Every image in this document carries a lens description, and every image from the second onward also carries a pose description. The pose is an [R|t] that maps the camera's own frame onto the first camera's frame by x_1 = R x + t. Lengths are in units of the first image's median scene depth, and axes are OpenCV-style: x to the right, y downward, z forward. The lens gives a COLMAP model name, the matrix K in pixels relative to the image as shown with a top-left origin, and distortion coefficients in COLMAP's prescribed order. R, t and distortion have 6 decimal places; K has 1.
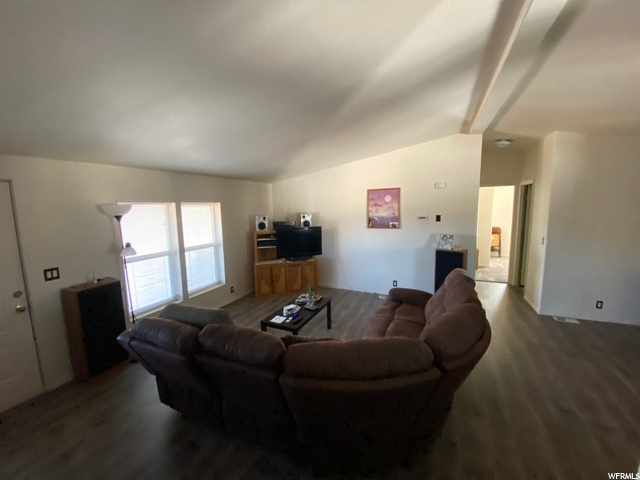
lens RADIAL K [[258.6, 0, 318.1], [0, 258.6, 239.1], [0, 0, 1]] dist [0.015406, -0.001982]
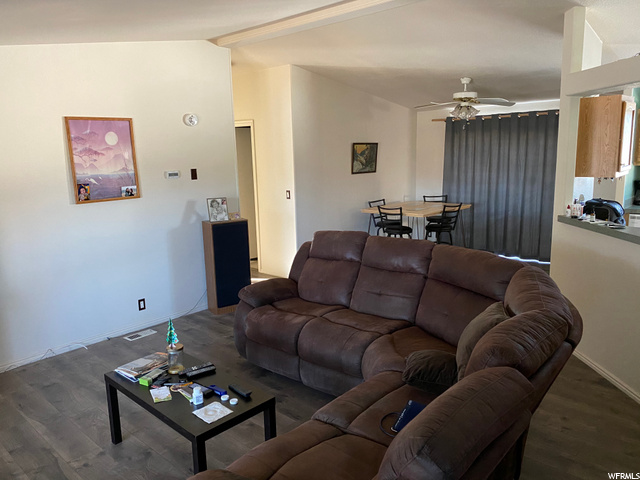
lens RADIAL K [[489.4, 0, 317.7], [0, 489.4, 240.9], [0, 0, 1]] dist [-0.006337, 0.029591]
pose [[0.302281, -0.160589, 0.939594, -0.503652], [0.149534, 0.981491, 0.119642, -0.019231], [-0.941417, 0.104336, 0.320700, 0.351686]]
